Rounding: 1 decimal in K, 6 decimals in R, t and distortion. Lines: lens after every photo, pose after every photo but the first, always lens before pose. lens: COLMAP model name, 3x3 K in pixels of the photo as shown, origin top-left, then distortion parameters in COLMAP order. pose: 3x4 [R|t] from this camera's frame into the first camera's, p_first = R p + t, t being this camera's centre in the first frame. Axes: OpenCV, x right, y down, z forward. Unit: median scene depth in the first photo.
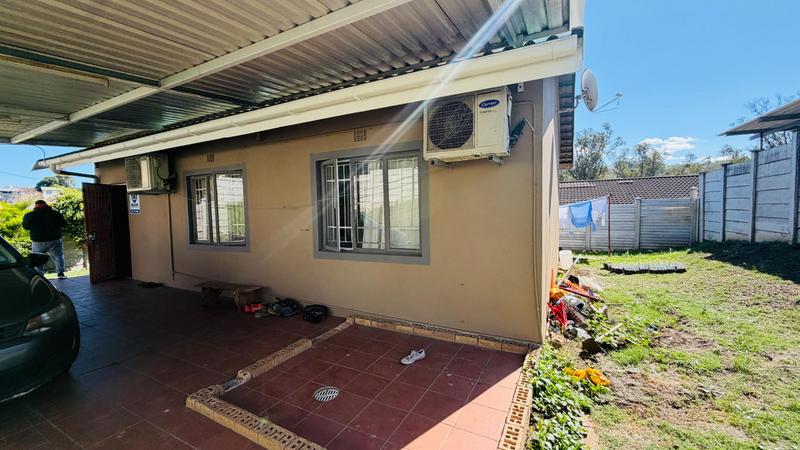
lens RADIAL K [[318.5, 0, 399.9], [0, 318.5, 225.1], [0, 0, 1]] dist [-0.001072, 0.000577]
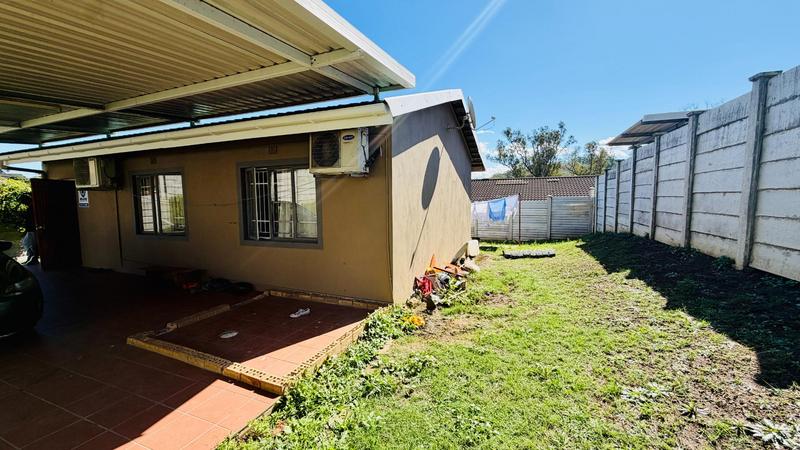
lens RADIAL K [[318.5, 0, 400.6], [0, 318.5, 224.7], [0, 0, 1]] dist [-0.001072, 0.000577]
pose [[0.995699, 0.003658, 0.092573, 0.243247], [-0.006128, 0.999632, 0.026412, -0.014758], [-0.092442, -0.026866, 0.995356, -0.305909]]
